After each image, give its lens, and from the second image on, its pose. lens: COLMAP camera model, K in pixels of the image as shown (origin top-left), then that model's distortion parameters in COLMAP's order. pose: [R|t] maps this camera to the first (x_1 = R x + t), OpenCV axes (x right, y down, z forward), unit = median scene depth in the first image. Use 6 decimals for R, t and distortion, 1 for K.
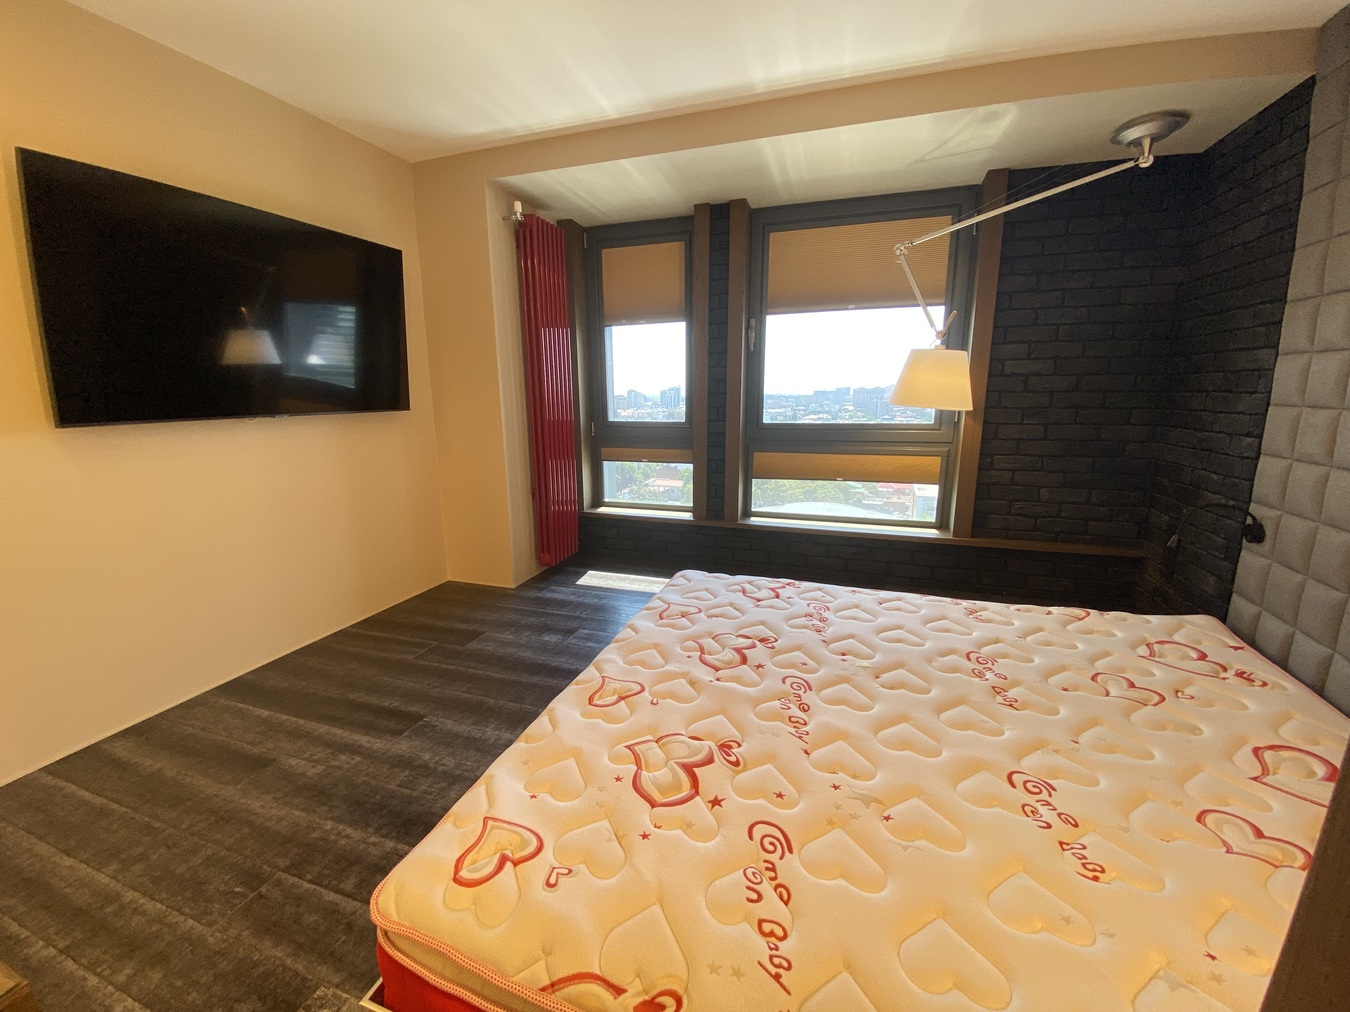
lens RADIAL K [[549.2, 0, 673.2], [0, 549.2, 502.4], [0, 0, 1]] dist [0.021434, -0.020912]
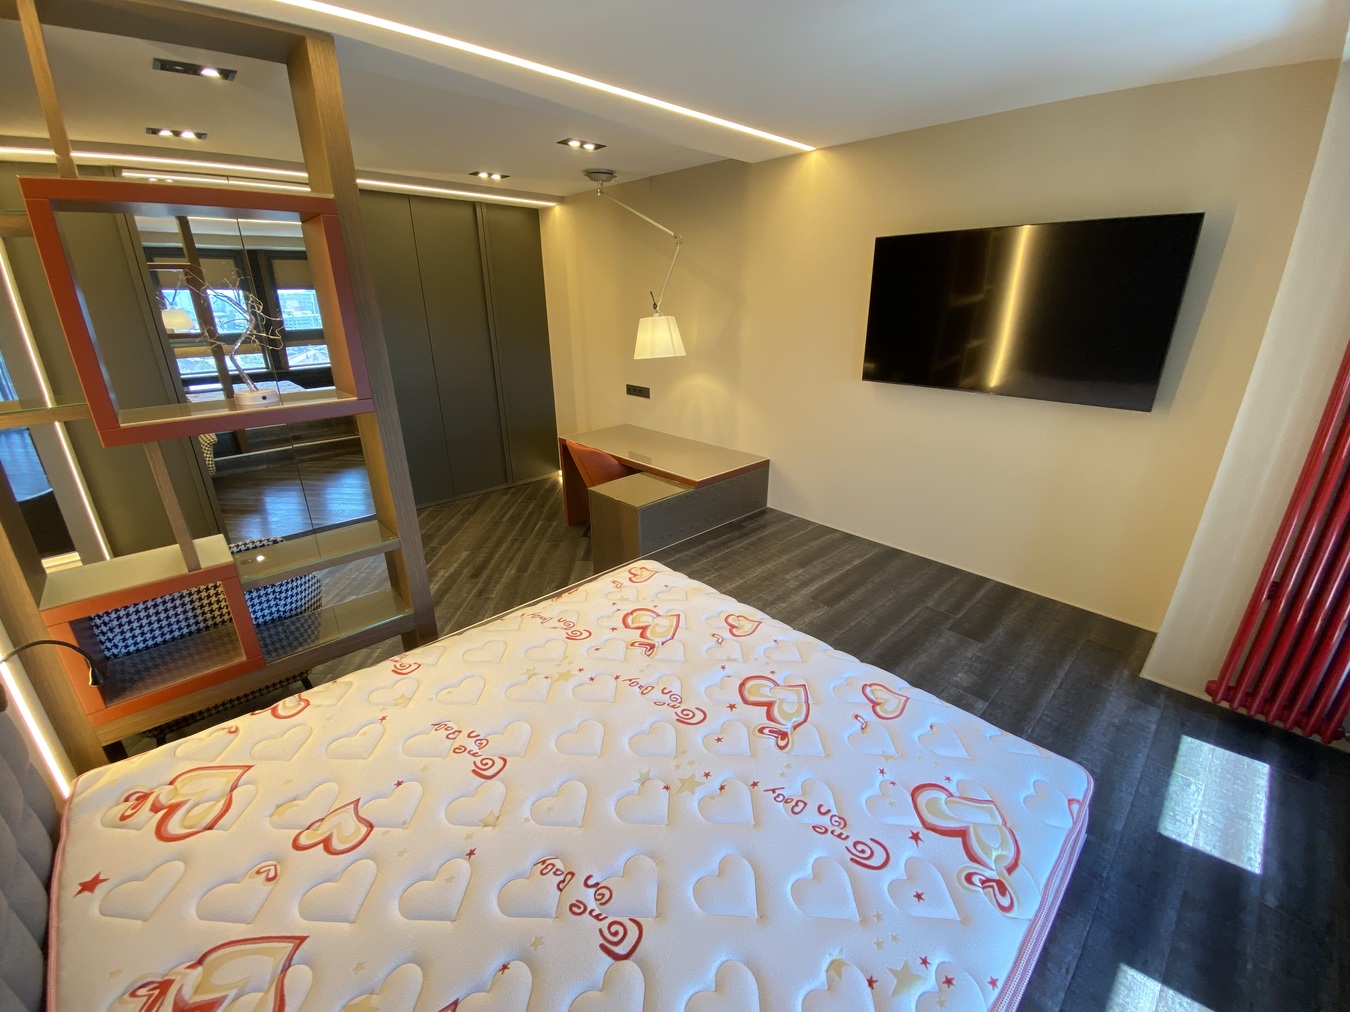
lens RADIAL K [[545.8, 0, 672.6], [0, 545.8, 501.7], [0, 0, 1]] dist [0.023075, -0.021438]
pose [[-0.471342, 0.316309, -0.823277, 0.584588], [-0.170214, 0.883298, 0.436820, -0.288822], [0.865369, 0.346025, -0.362495, 0.727207]]
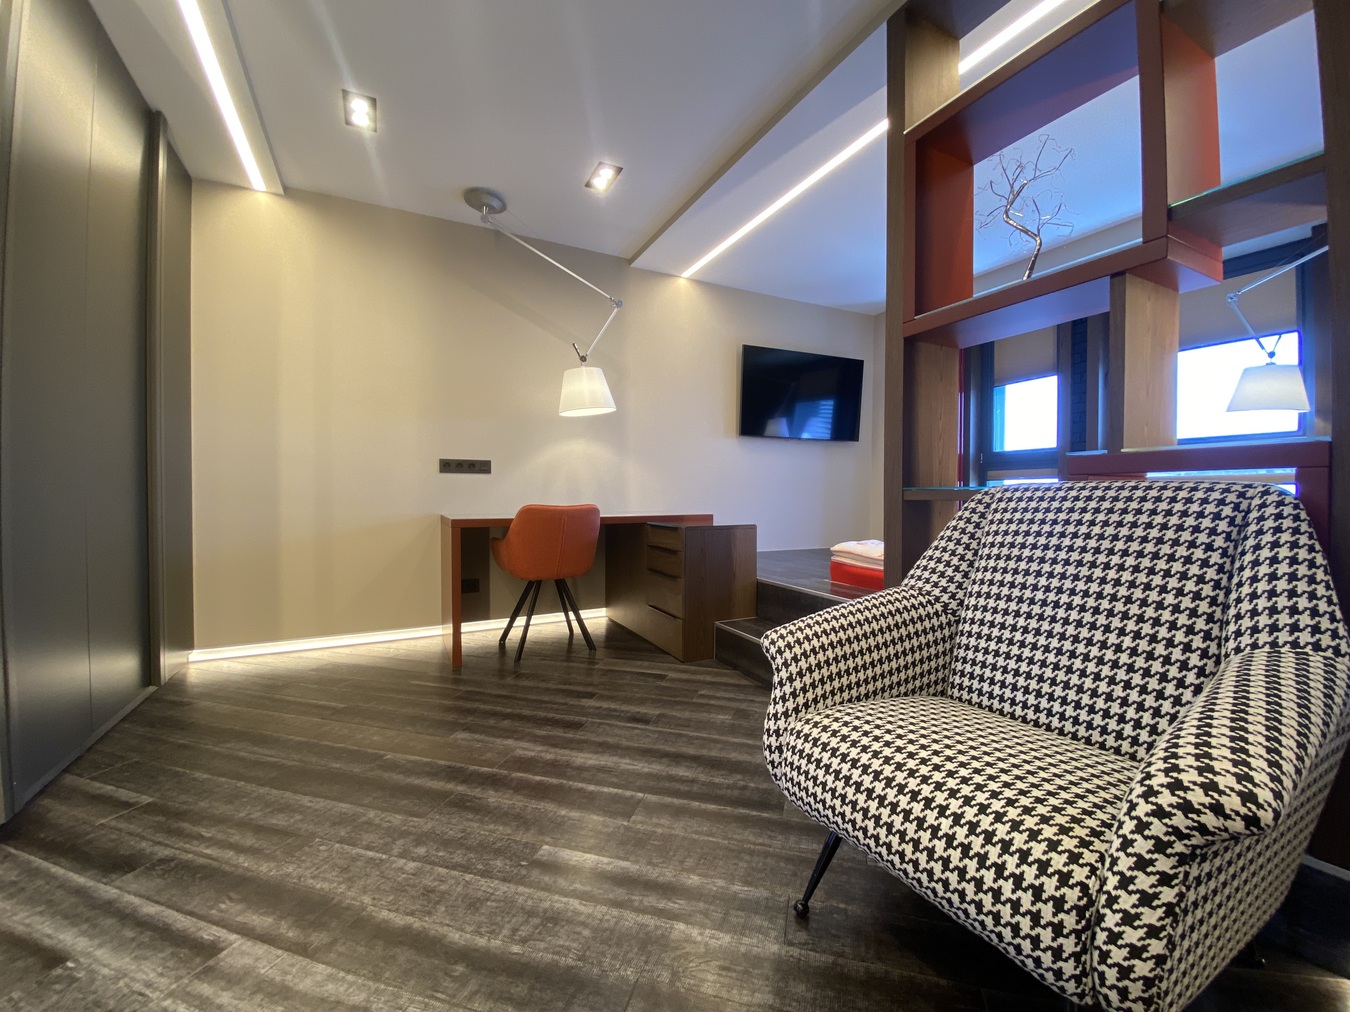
lens RADIAL K [[545.8, 0, 672.6], [0, 545.8, 501.7], [0, 0, 1]] dist [0.023075, -0.021438]
pose [[0.715808, 0.016342, -0.698106, 0.366376], [-0.144444, 0.981570, -0.125128, 0.354853], [0.683195, 0.190405, 0.704976, -0.692695]]
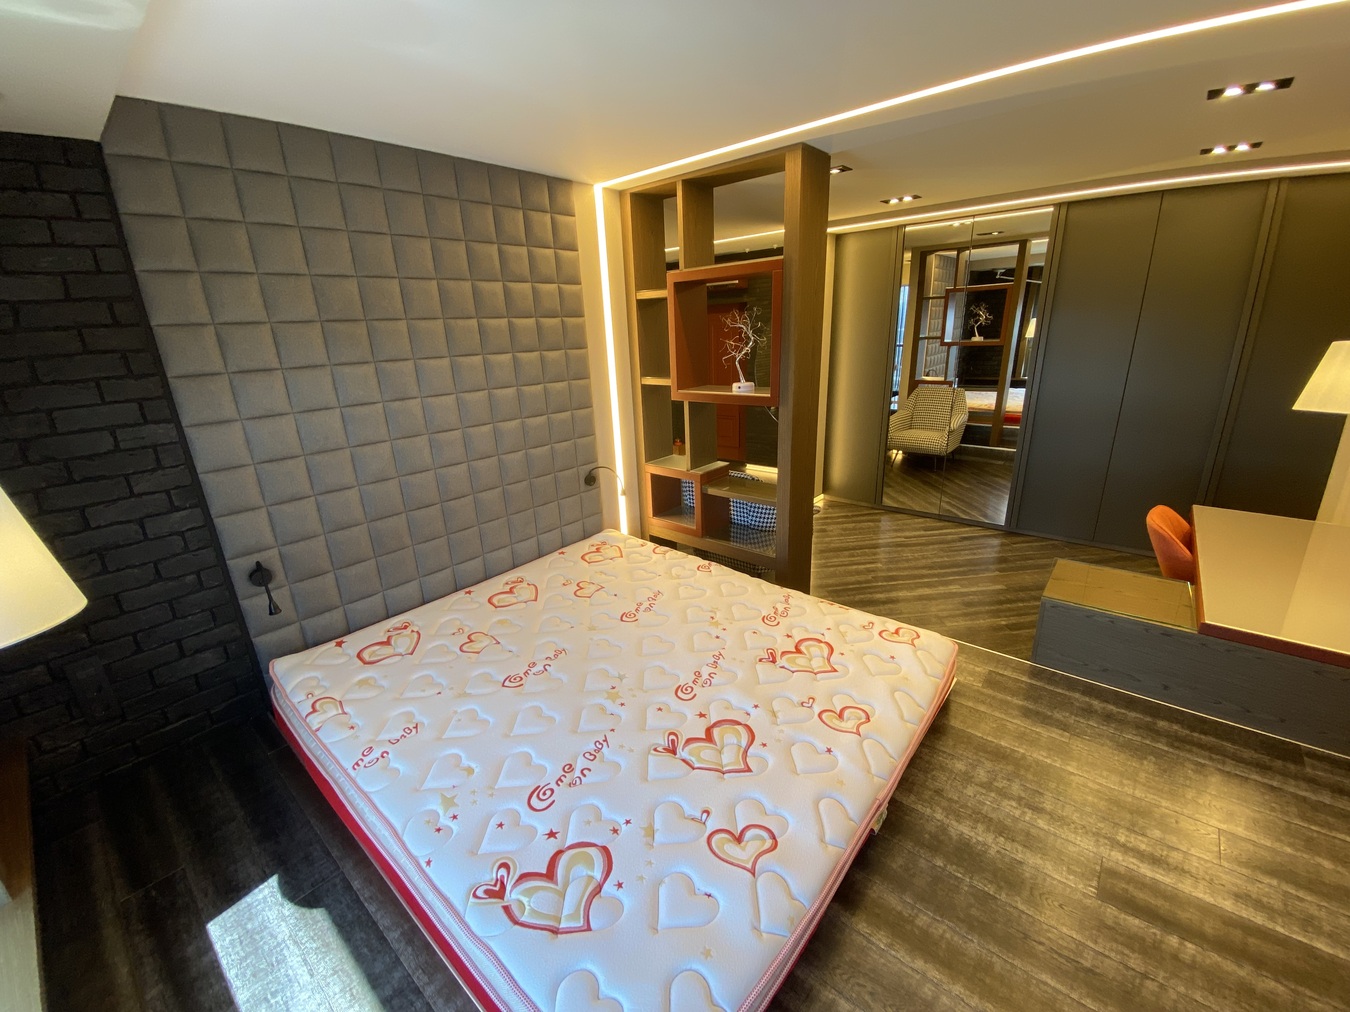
lens RADIAL K [[549.2, 0, 673.2], [0, 549.2, 502.4], [0, 0, 1]] dist [0.021434, -0.020912]
pose [[-0.926613, -0.076728, 0.368106, -0.093286], [0.115988, 0.872897, 0.473917, -0.359051], [-0.357681, 0.481833, -0.799938, 1.063030]]
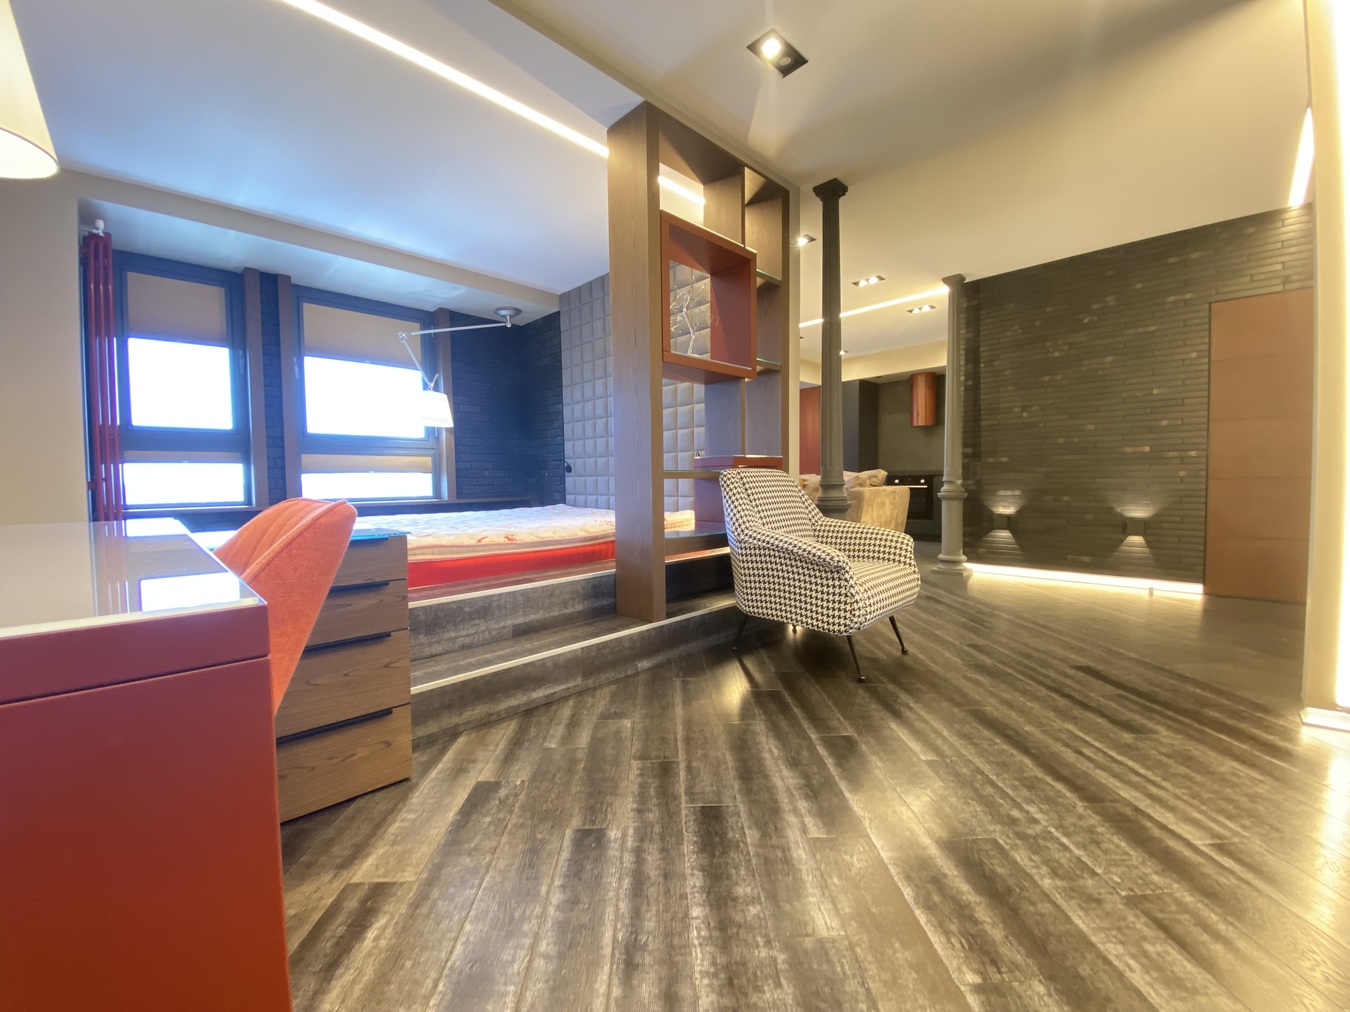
lens RADIAL K [[545.8, 0, 672.6], [0, 545.8, 501.7], [0, 0, 1]] dist [0.023075, -0.021438]
pose [[0.452615, -0.034712, 0.891030, -0.768789], [0.187431, 0.980622, -0.057007, 0.319619], [-0.871785, 0.192808, 0.450351, -0.435601]]
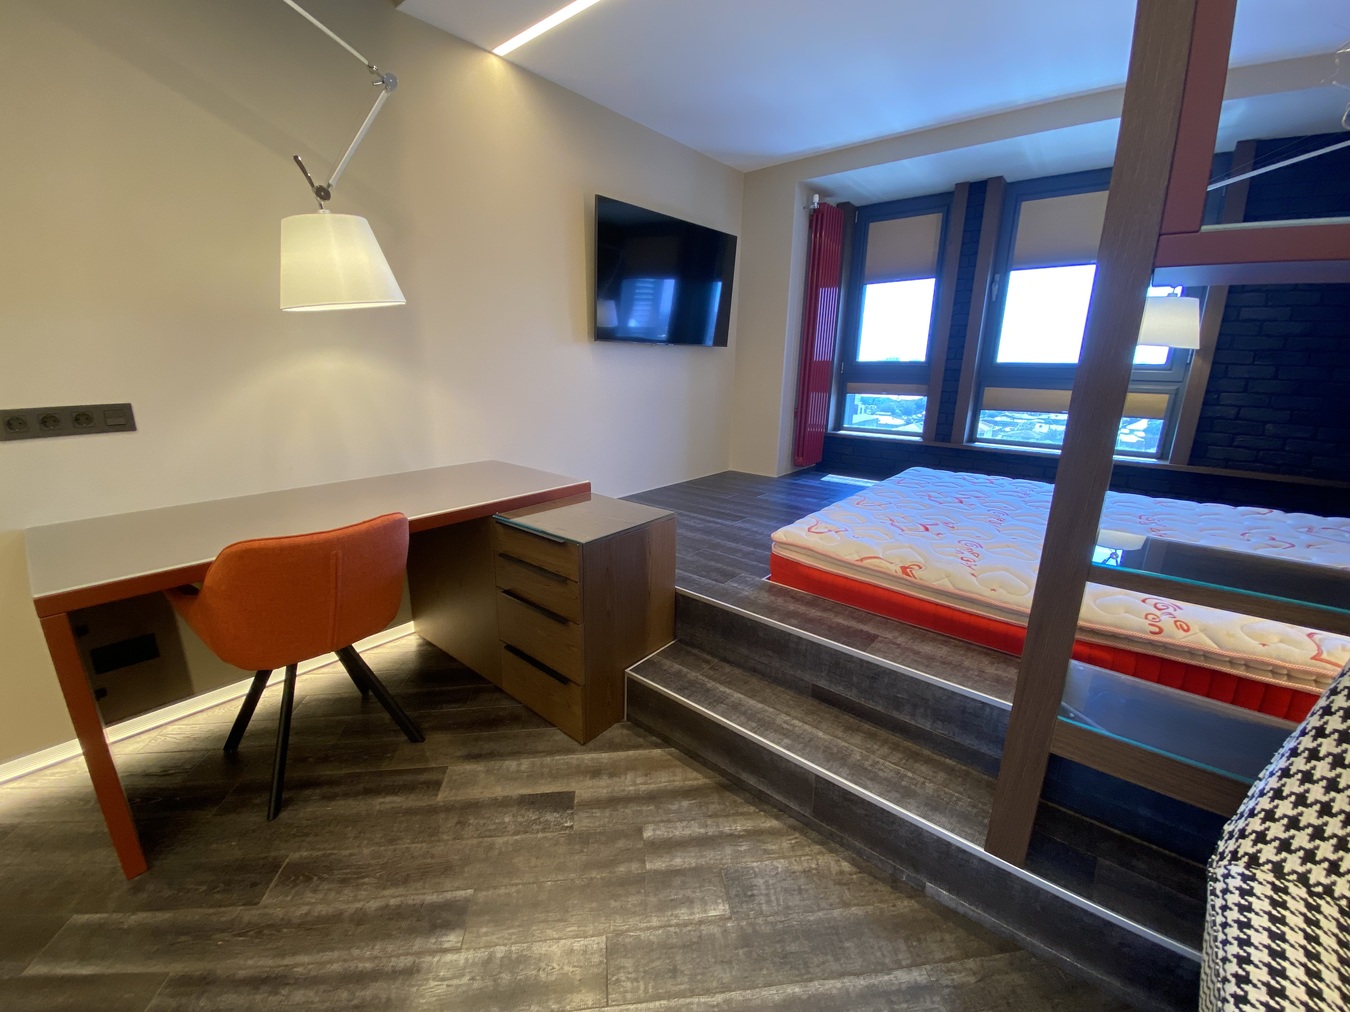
lens RADIAL K [[545.8, 0, 672.6], [0, 545.8, 501.7], [0, 0, 1]] dist [0.023075, -0.021438]
pose [[0.932886, 0.109351, -0.343169, -0.060315], [-0.091019, 0.993447, 0.069131, 0.164837], [0.348480, -0.033257, 0.936726, -0.455588]]
